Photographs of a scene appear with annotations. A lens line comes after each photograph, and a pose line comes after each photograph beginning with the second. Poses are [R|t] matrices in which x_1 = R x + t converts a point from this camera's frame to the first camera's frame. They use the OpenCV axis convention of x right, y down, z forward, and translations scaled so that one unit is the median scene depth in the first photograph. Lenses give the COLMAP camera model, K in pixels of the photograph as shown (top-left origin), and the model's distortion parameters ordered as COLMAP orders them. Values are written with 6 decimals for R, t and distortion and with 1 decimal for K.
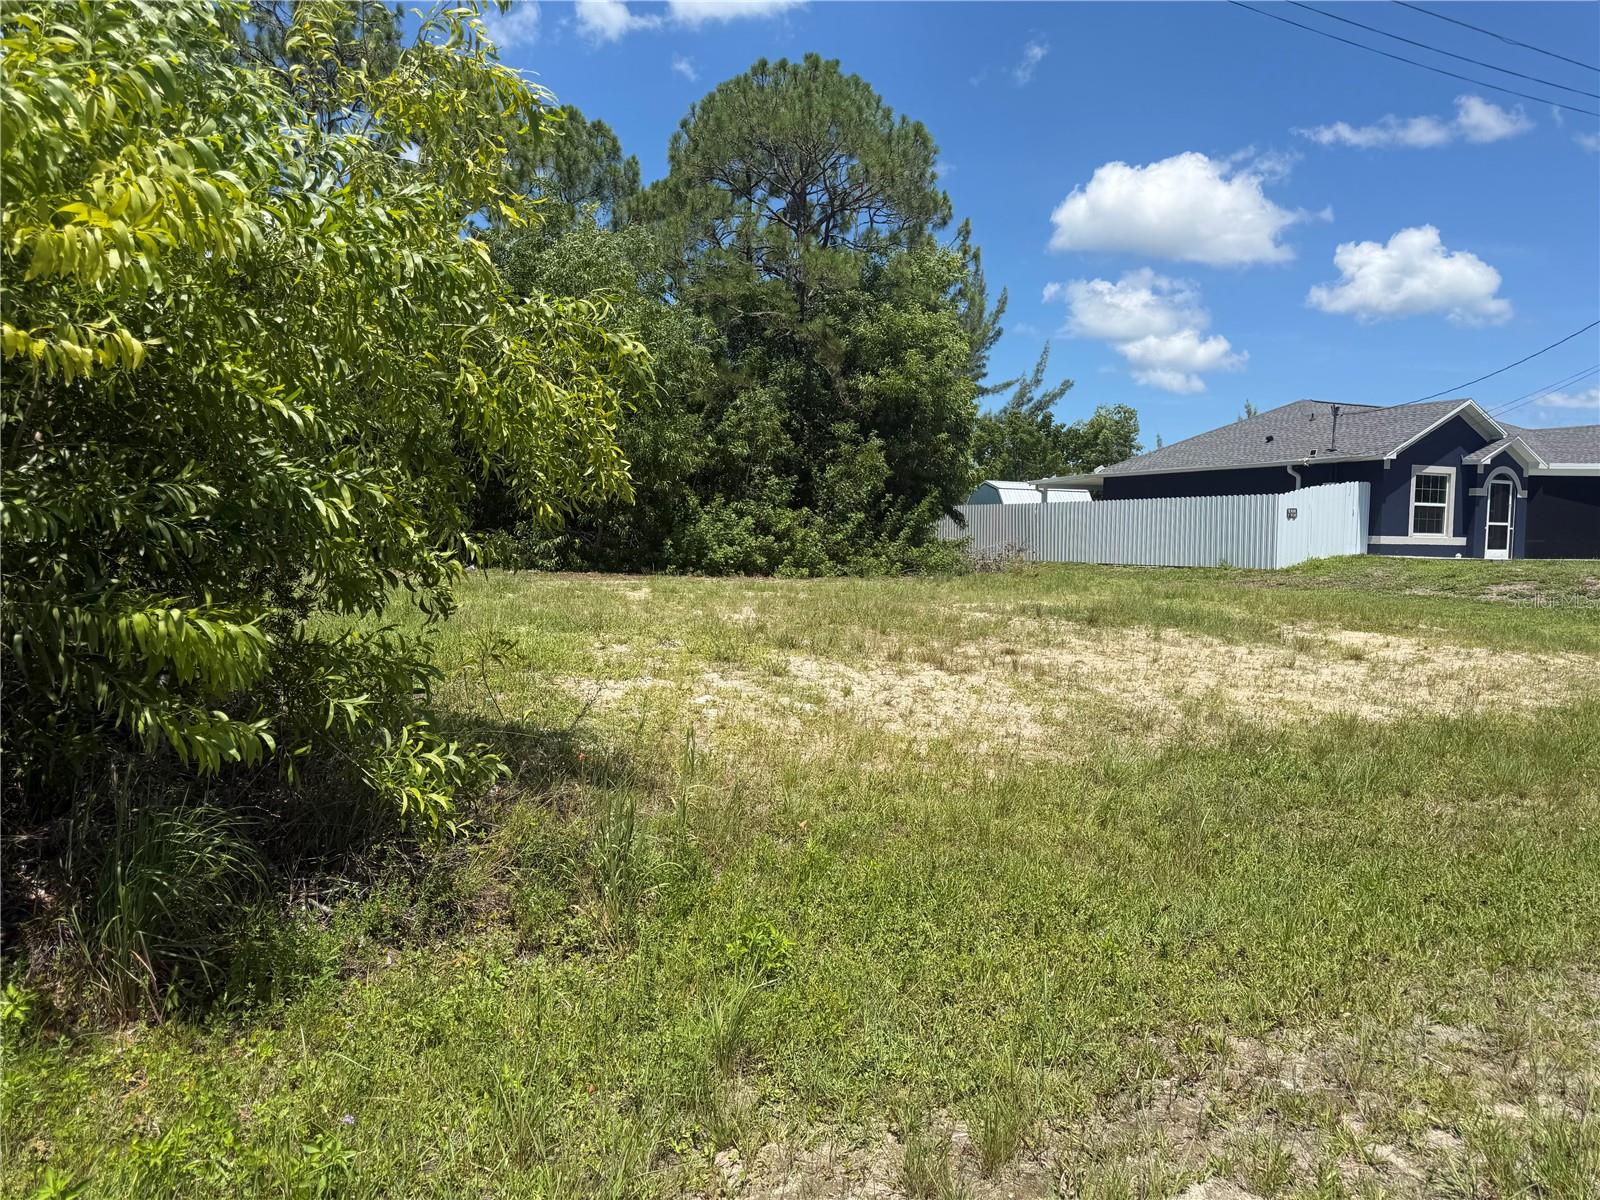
lens RADIAL K [[1145.8, 0, 807.3], [0, 1145.8, 599.8], [0, 0, 1]] dist [0.099252, -0.134121]
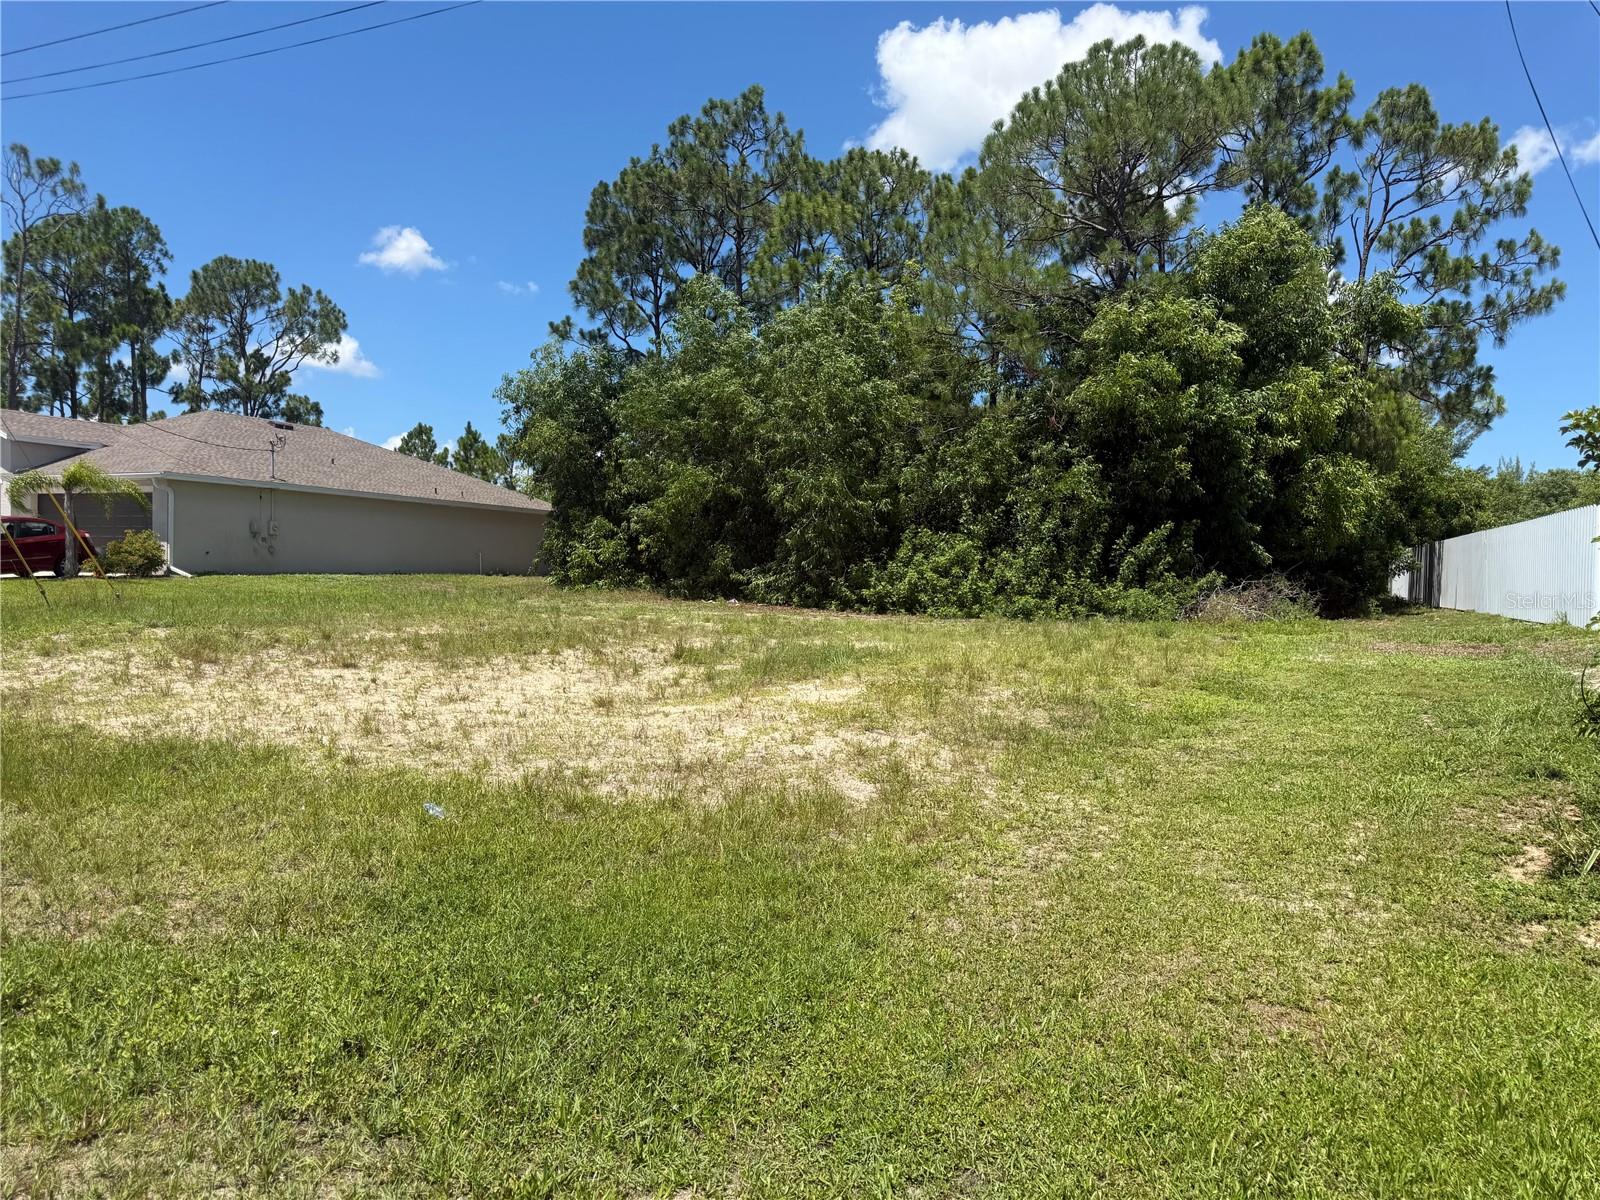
lens RADIAL K [[1145.8, 0, 807.3], [0, 1145.8, 599.8], [0, 0, 1]] dist [0.099252, -0.134121]
pose [[0.690100, 0.015403, -0.723550, 0.555653], [-0.047726, 0.998566, -0.024262, -0.005727], [0.722138, 0.051275, 0.689846, 0.272752]]
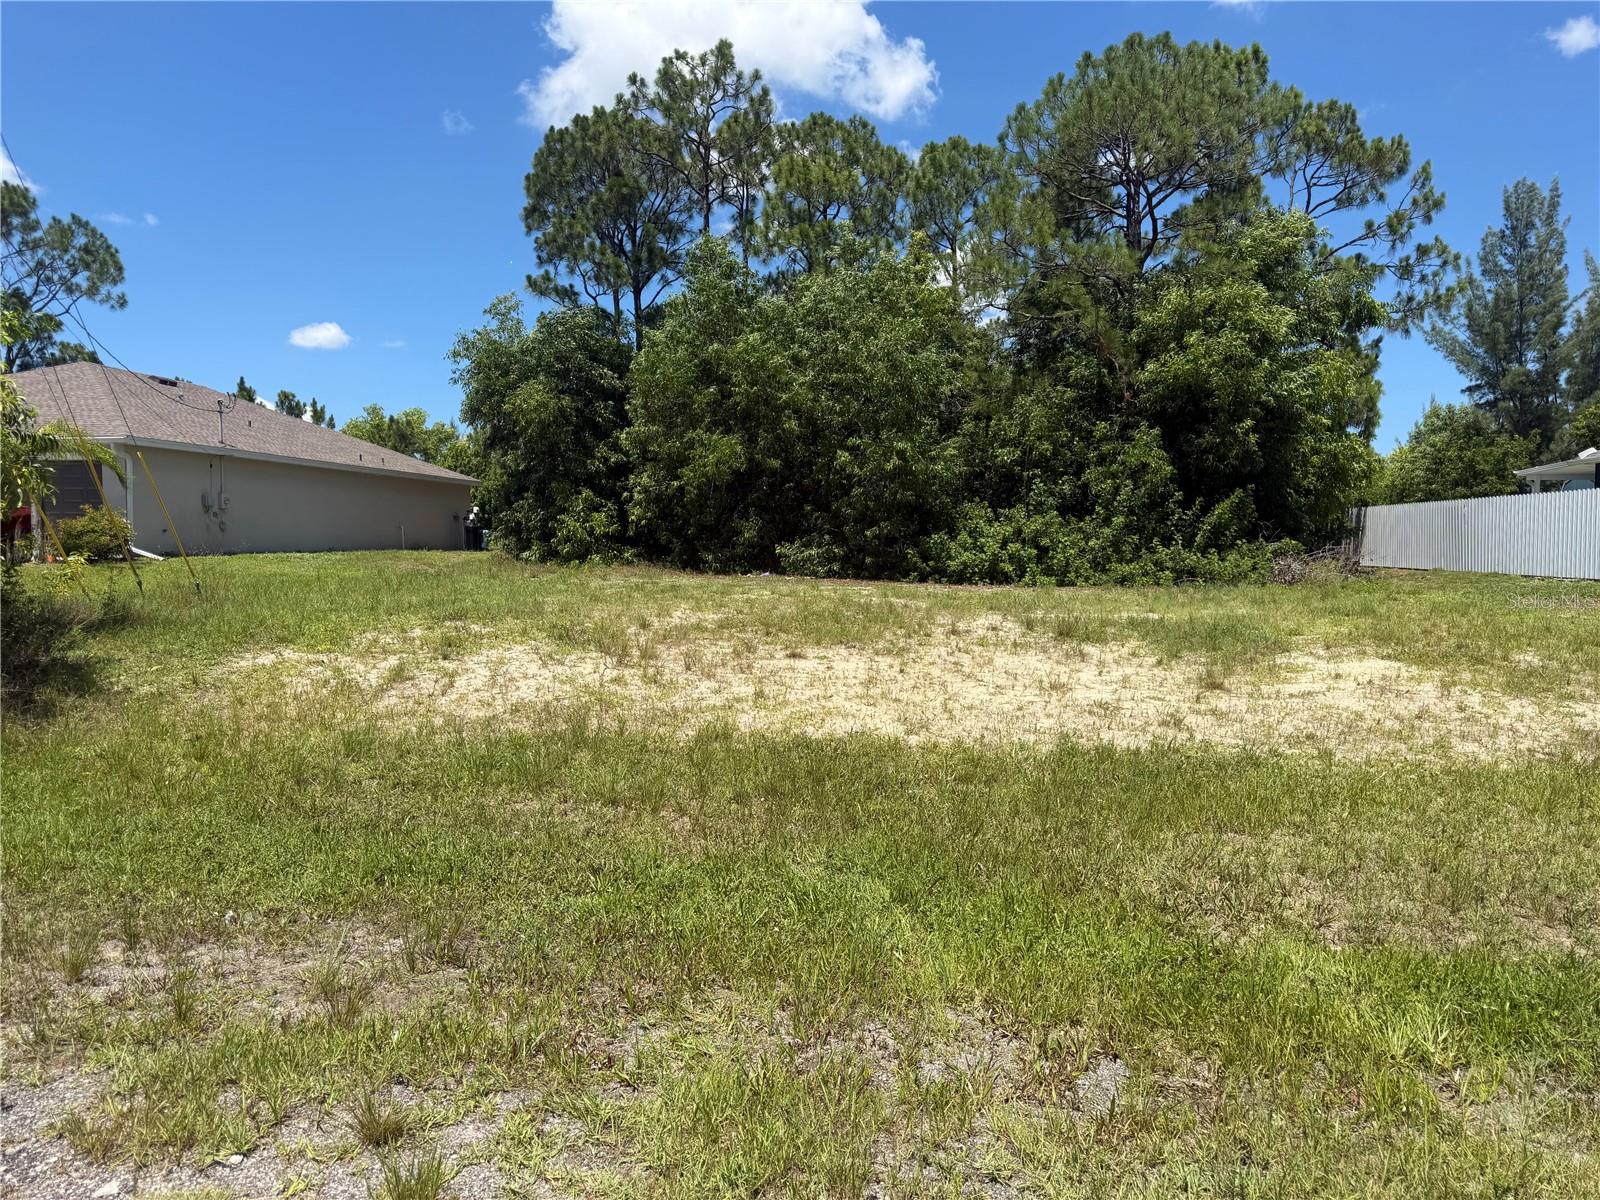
lens RADIAL K [[1137.9, 0, 790.7], [0, 1137.9, 603.8], [0, 0, 1]] dist [0.067294, -0.080660]
pose [[0.857802, 0.017380, -0.513686, 0.284699], [-0.020358, 0.999793, -0.000169, -0.000726], [0.513576, 0.010602, 0.857978, 0.084461]]
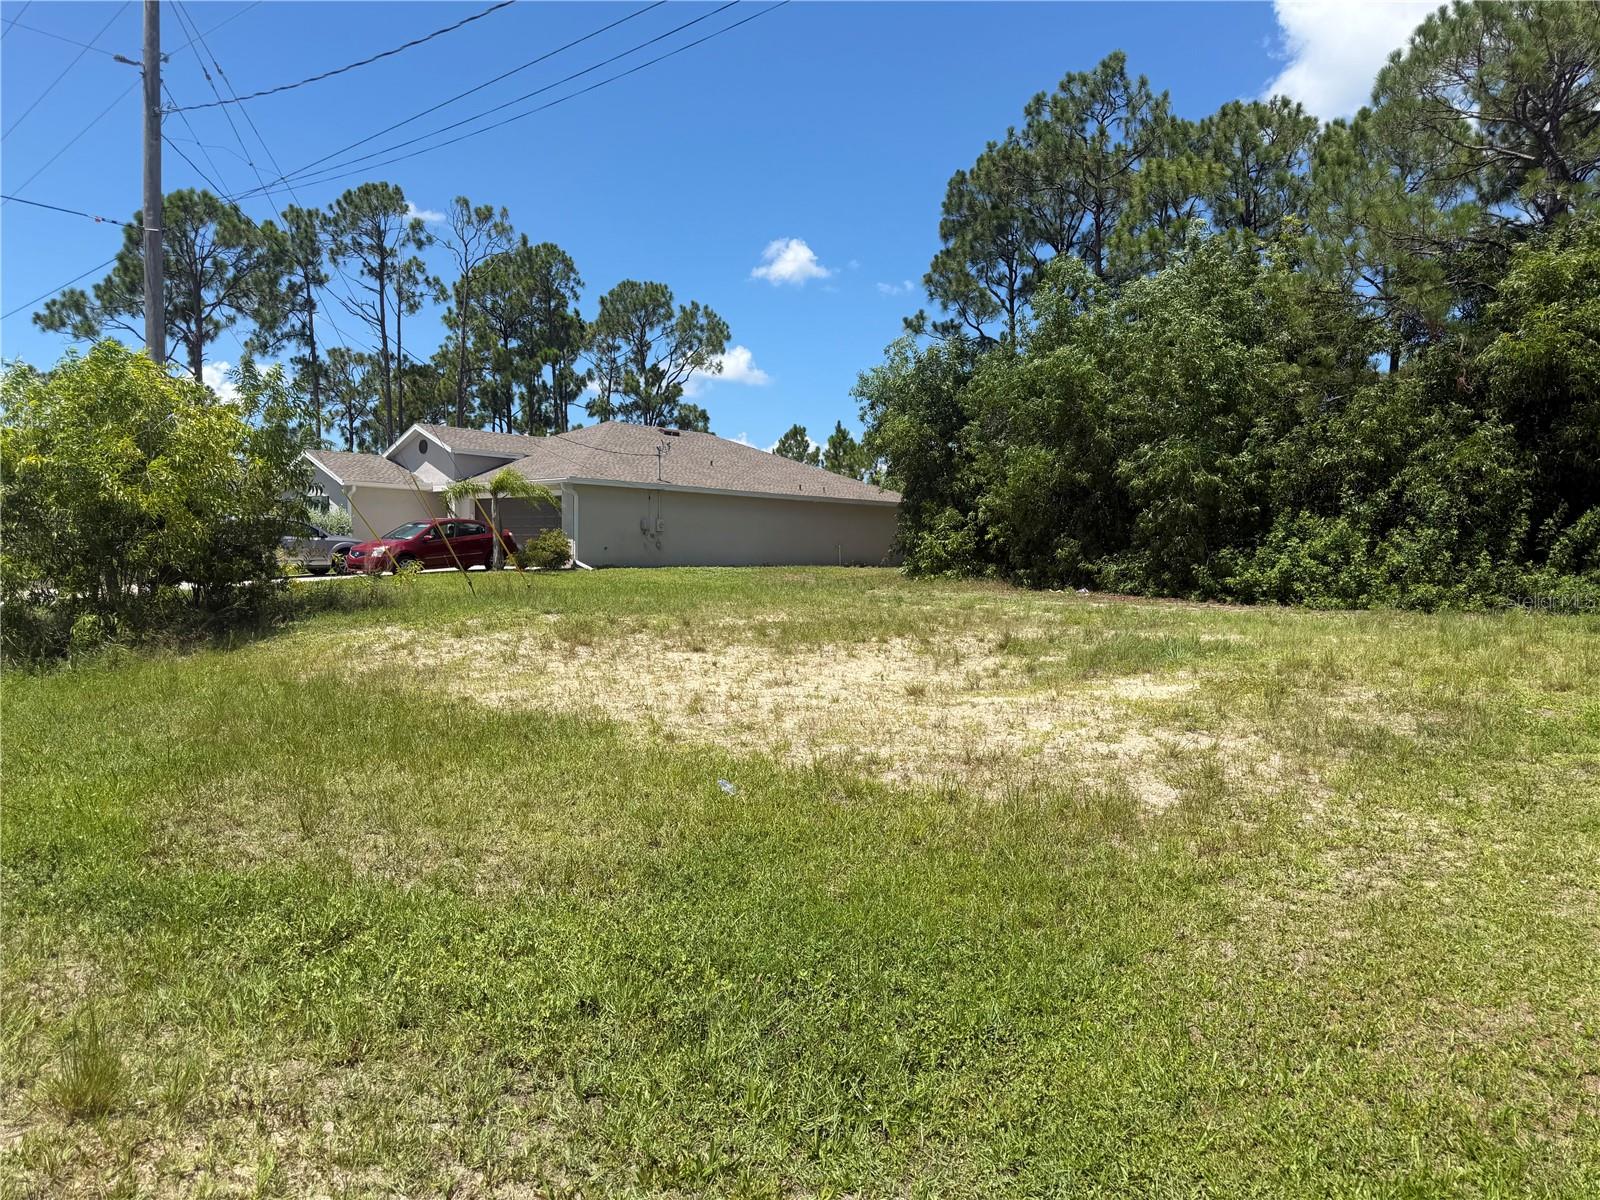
lens RADIAL K [[1145.8, 0, 807.3], [0, 1145.8, 599.8], [0, 0, 1]] dist [0.099252, -0.134121]
pose [[0.429255, 0.022585, -0.902901, 0.561612], [-0.052786, 0.998606, -0.000116, -0.006043], [0.901640, 0.047710, 0.429849, 0.291532]]
